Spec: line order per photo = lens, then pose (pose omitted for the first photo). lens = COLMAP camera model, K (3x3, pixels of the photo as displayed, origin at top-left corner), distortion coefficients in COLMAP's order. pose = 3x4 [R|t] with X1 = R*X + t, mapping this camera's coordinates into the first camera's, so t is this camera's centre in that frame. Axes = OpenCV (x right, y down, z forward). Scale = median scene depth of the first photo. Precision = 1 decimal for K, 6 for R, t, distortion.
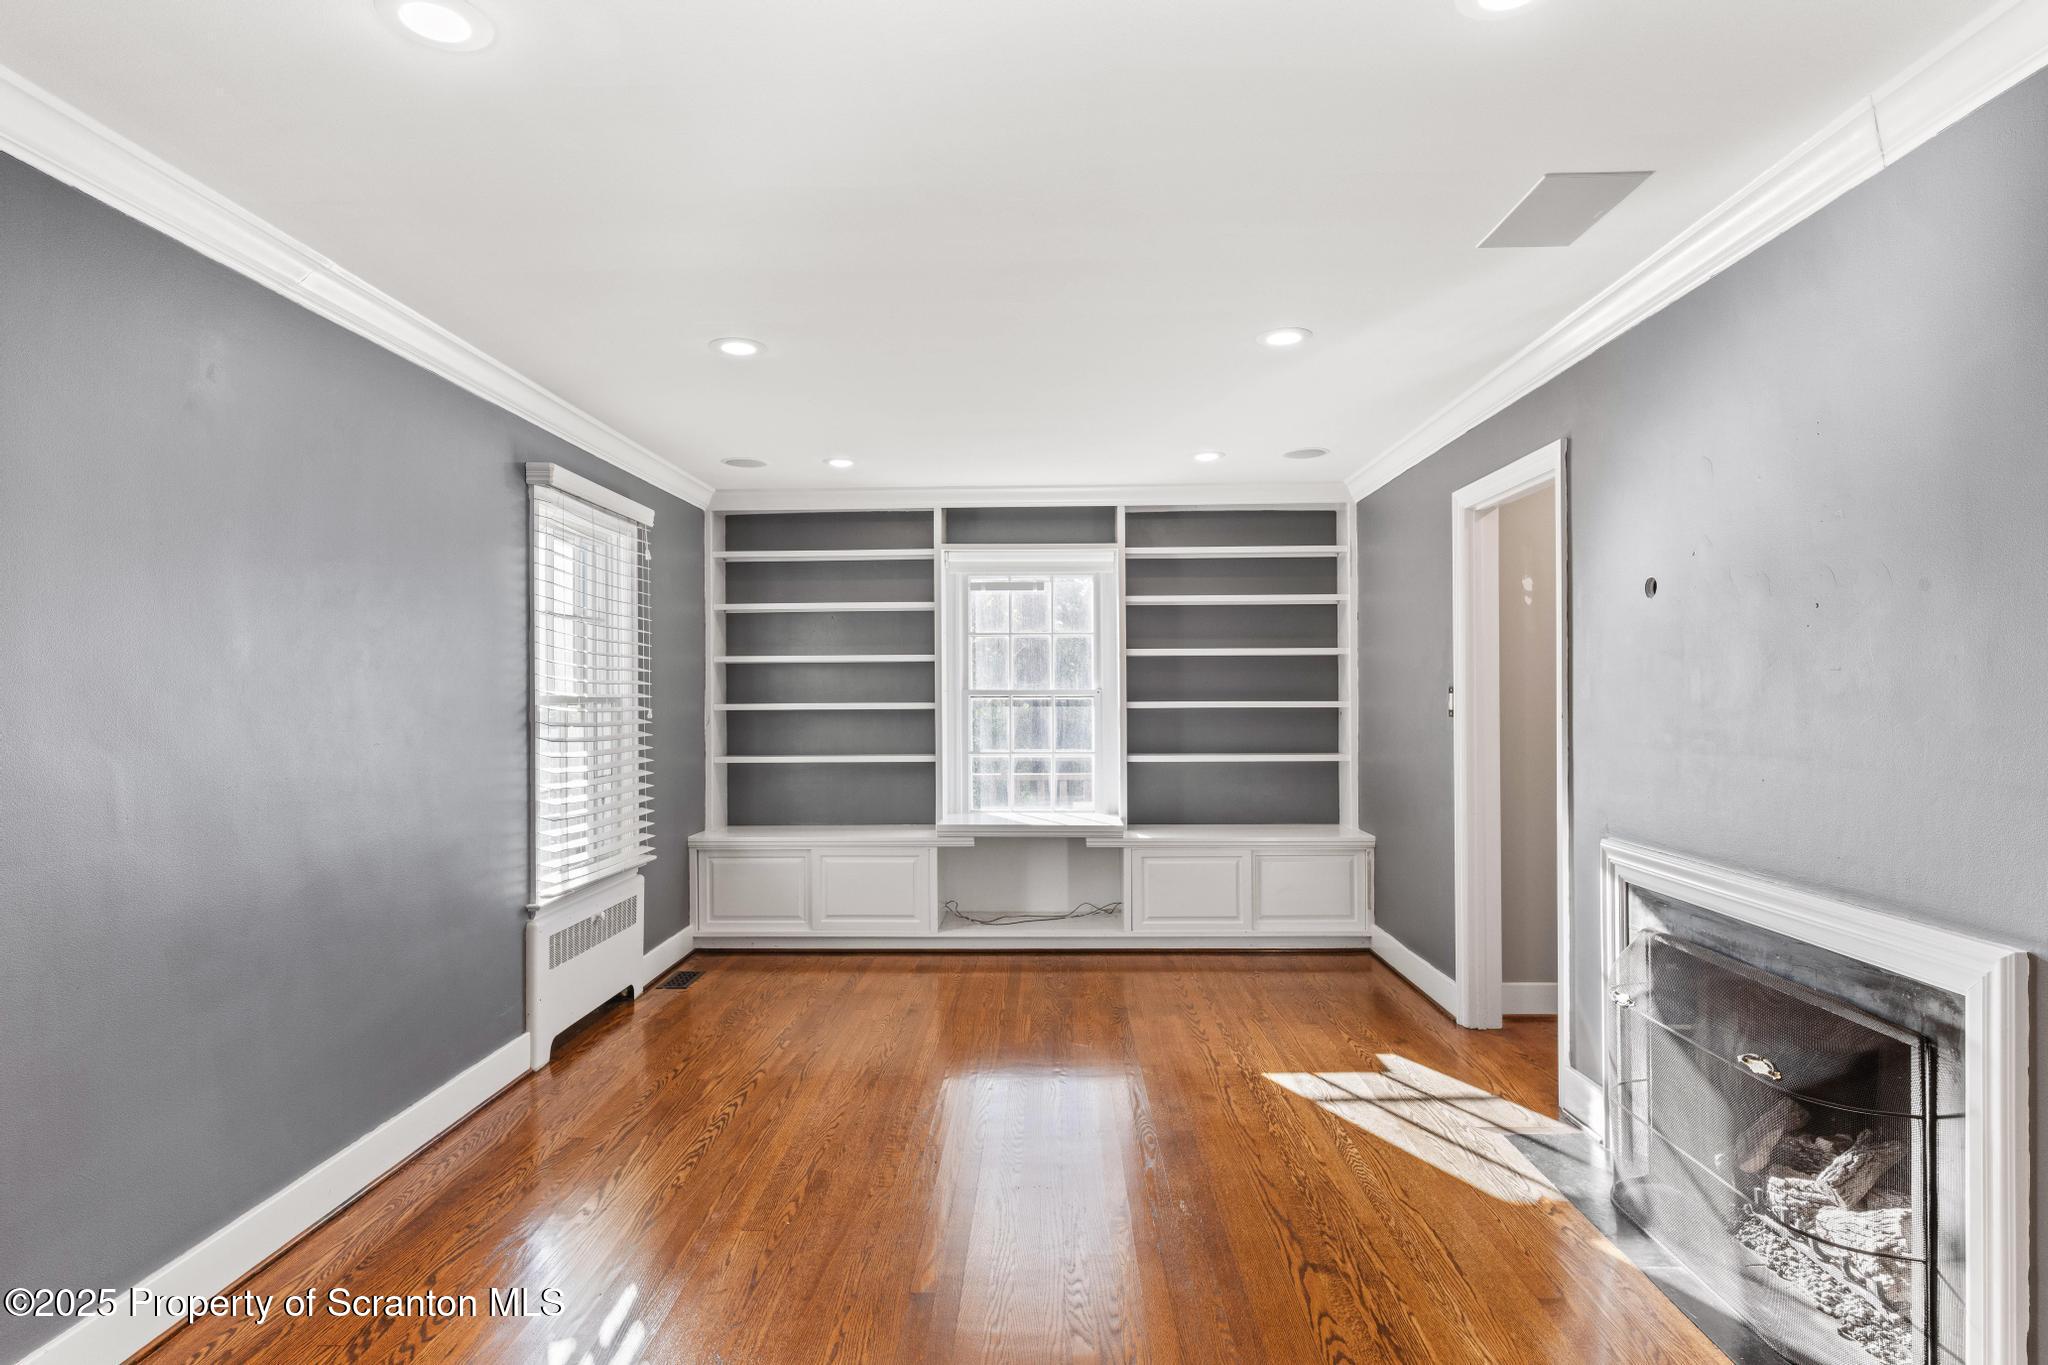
lens RADIAL K [[1050.2, 0, 1032.4], [0, 1050.2, 687.8], [0, 0, 1]] dist [-0.002287, -0.001458]
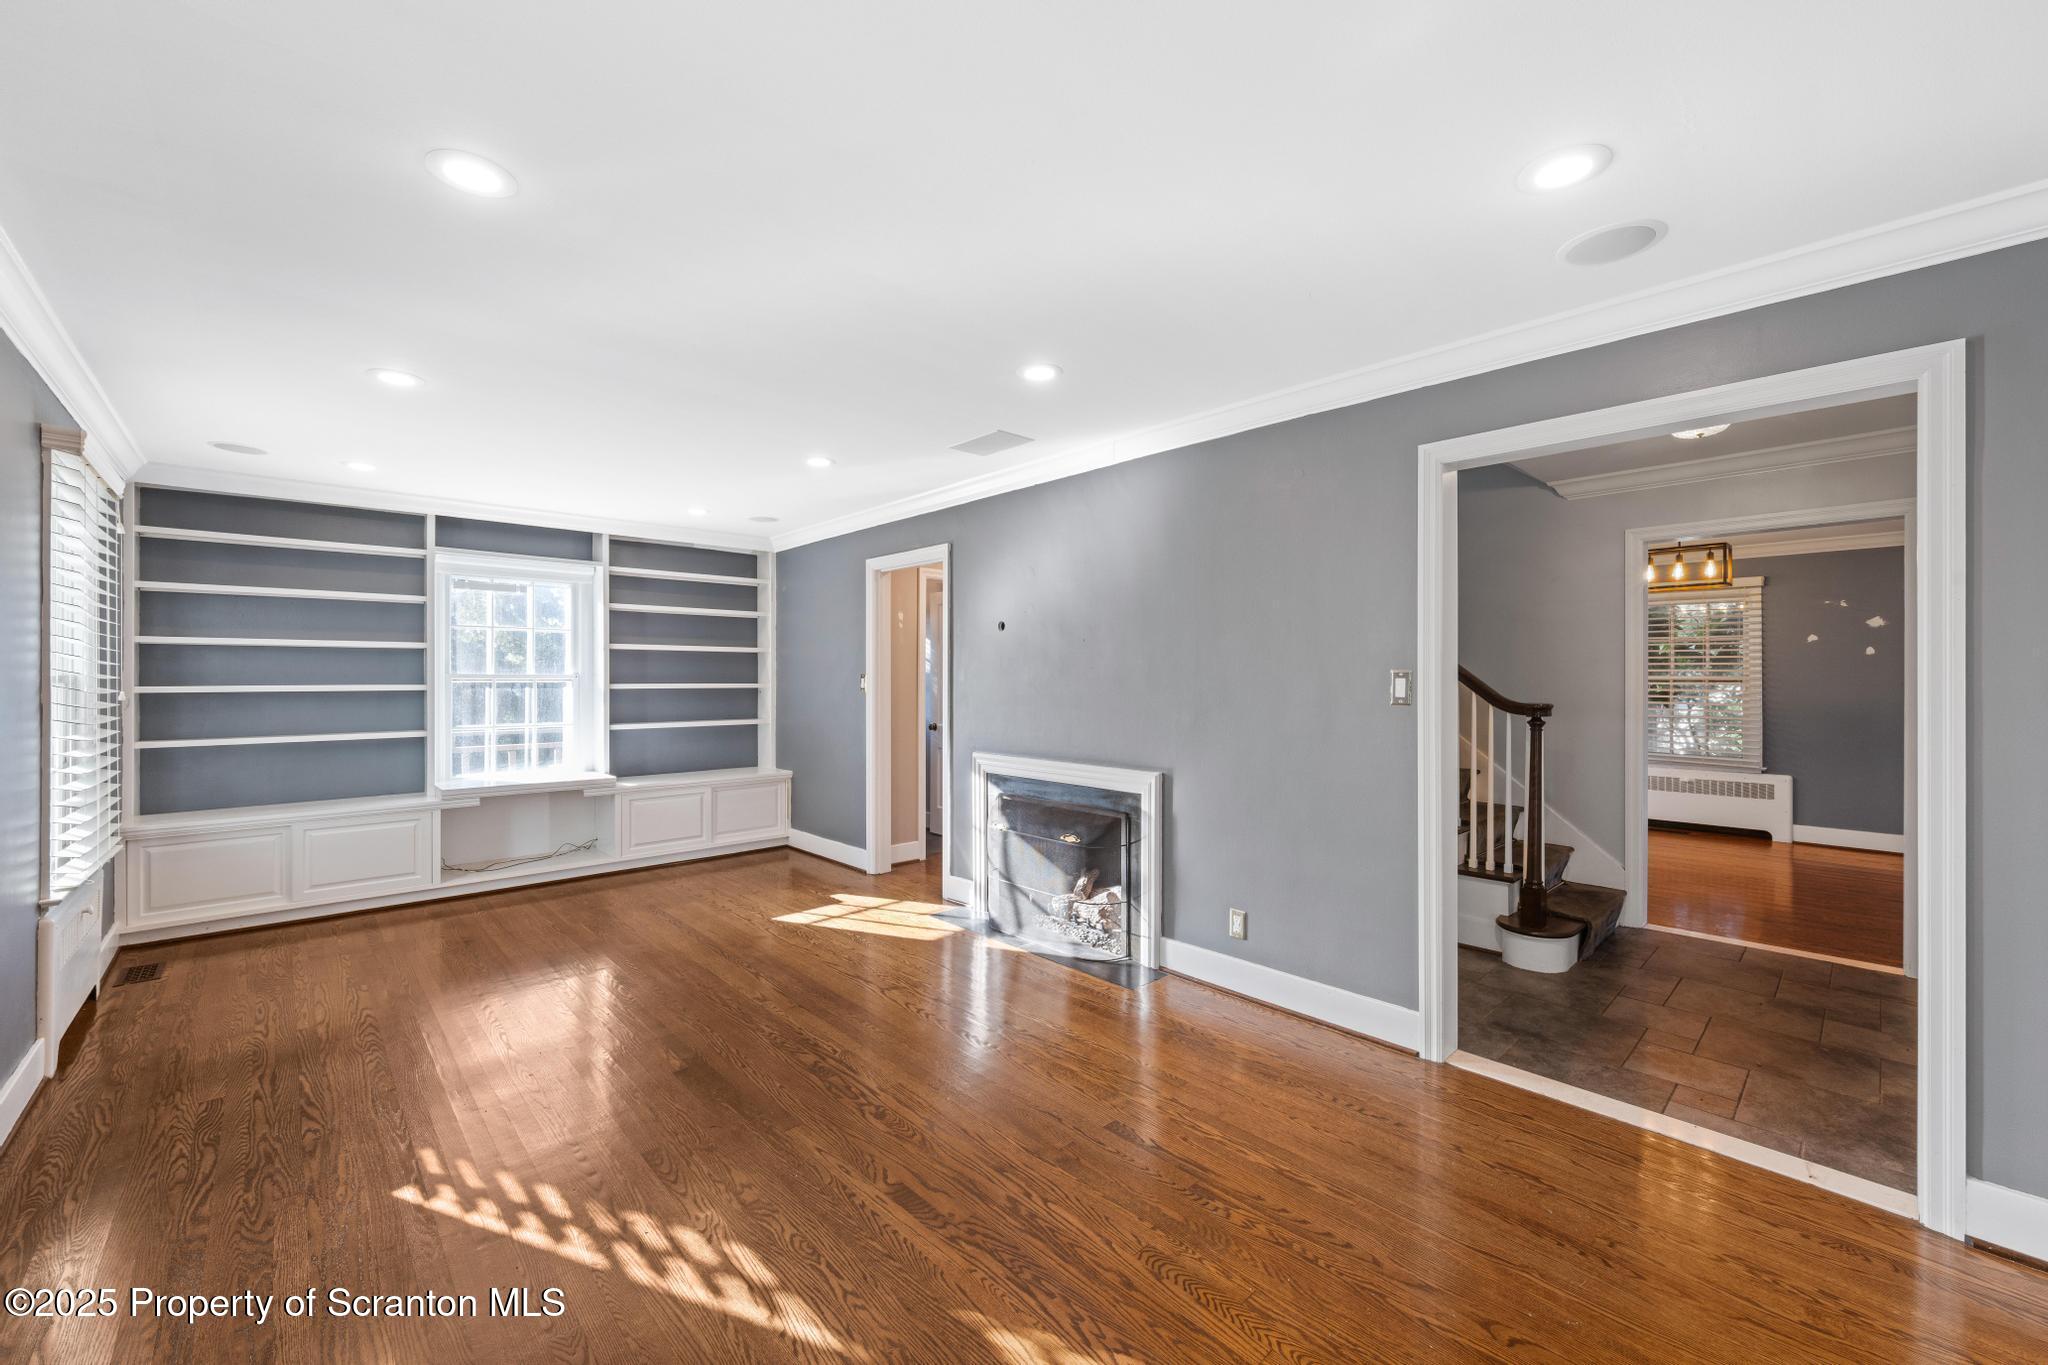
lens RADIAL K [[792.2, 0, 1026.8], [0, 792.2, 675.2], [0, 0, 1]] dist [-0.000737, -0.000682]
pose [[0.717894, 0.008078, 0.696105, -0.244244], [-0.007662, 0.999964, -0.003702, 0.002149], [-0.696110, -0.002676, 0.717930, -0.077599]]
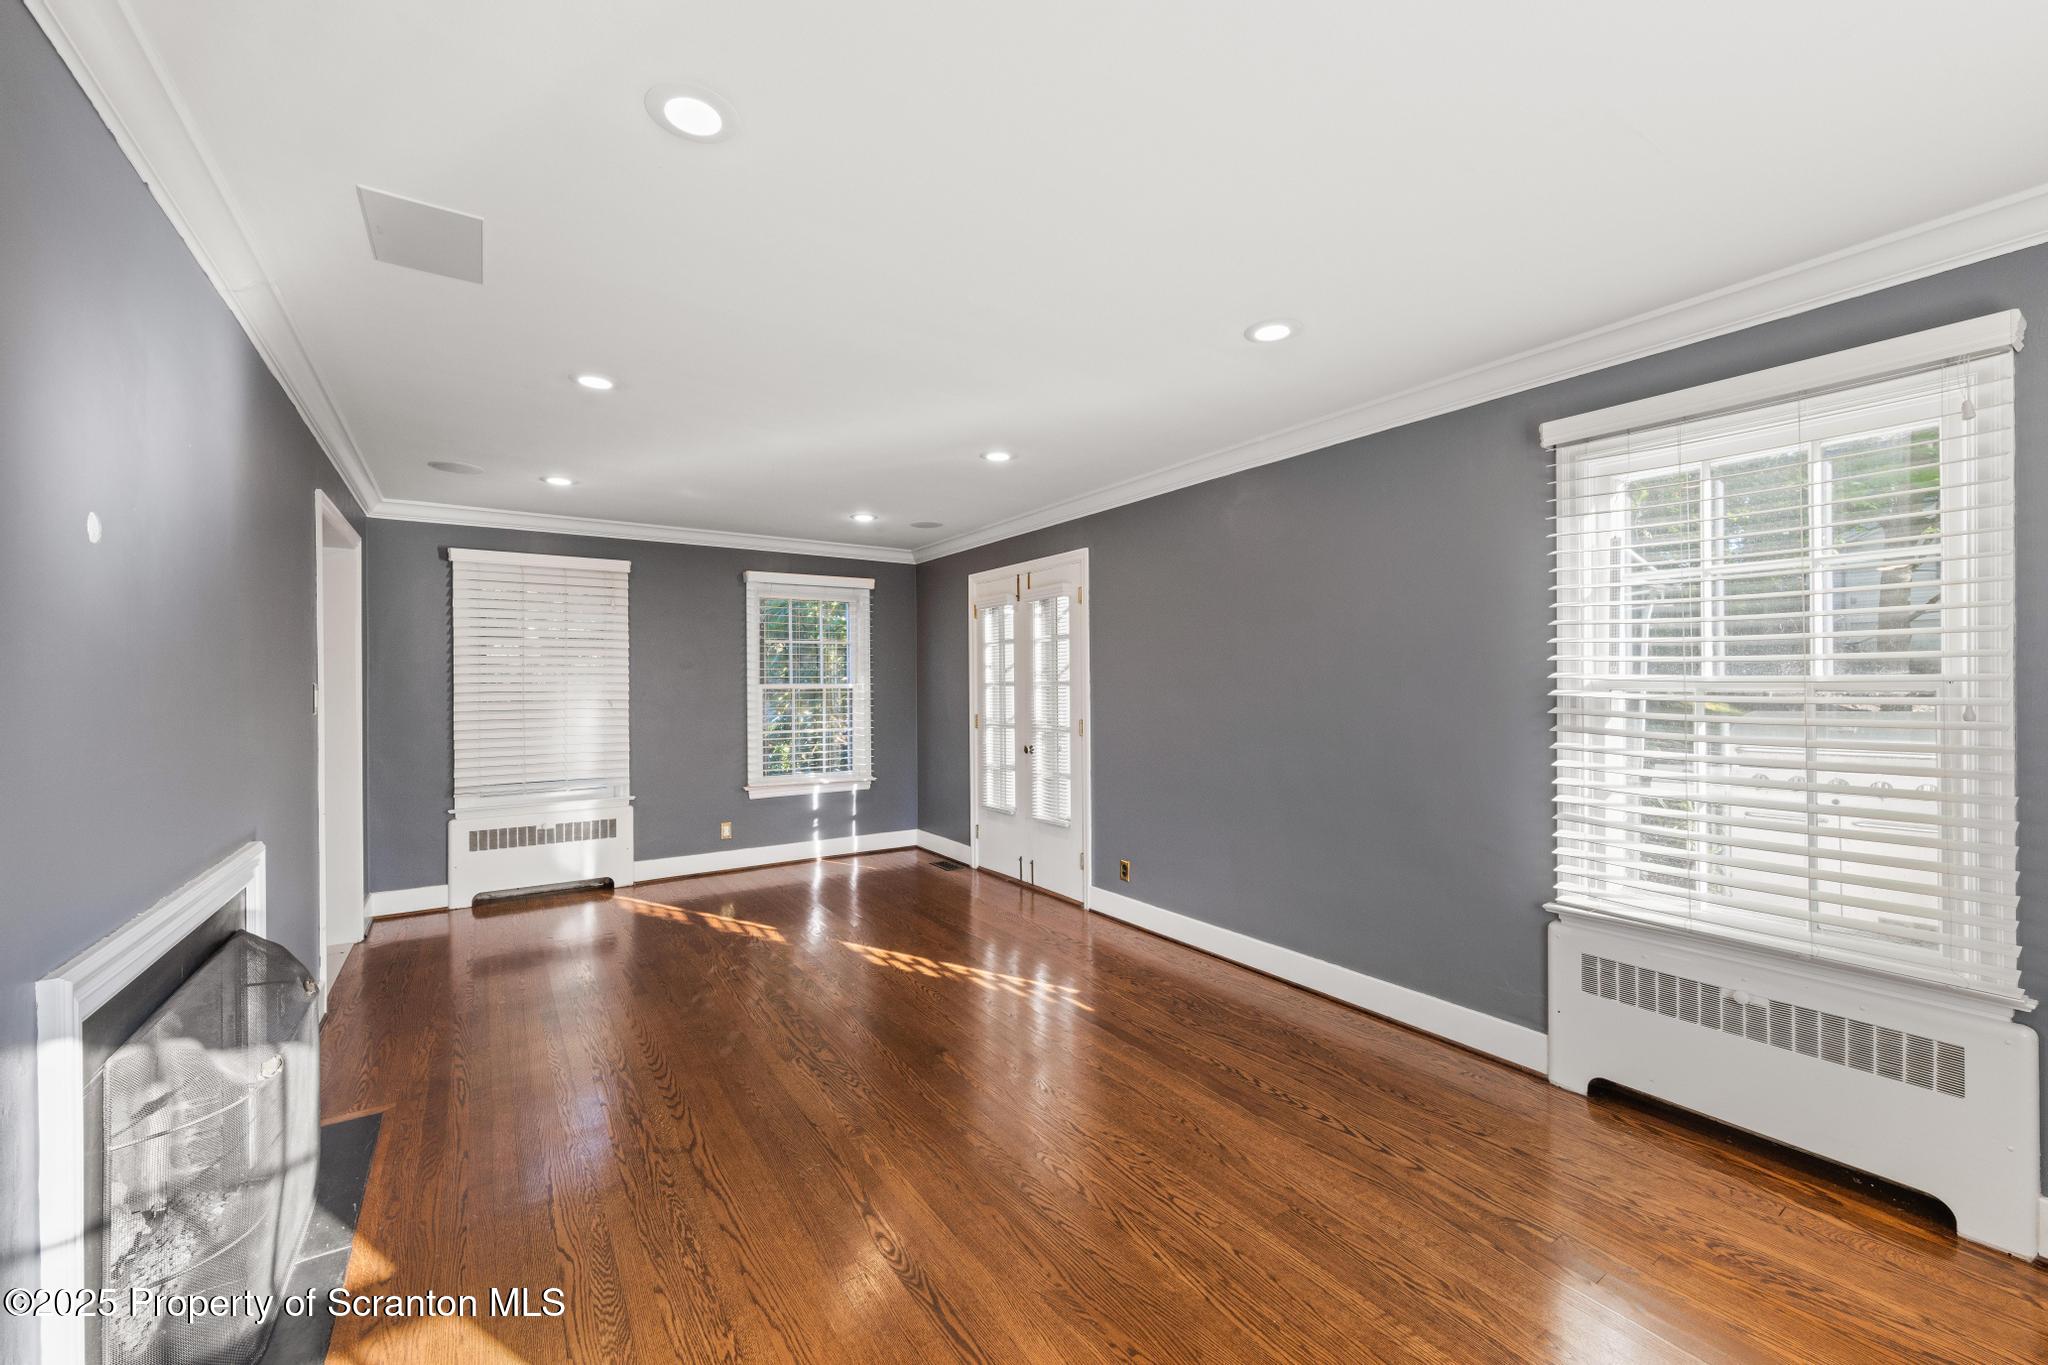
lens RADIAL K [[792.2, 0, 1021.9], [0, 792.2, 682.8], [0, 0, 1]] dist [-0.000737, -0.000682]
pose [[-0.815319, 0.013922, -0.578844, 0.222963], [0.018201, 0.999833, -0.001590, 0.003164], [0.578726, -0.011832, -0.815436, 0.936706]]
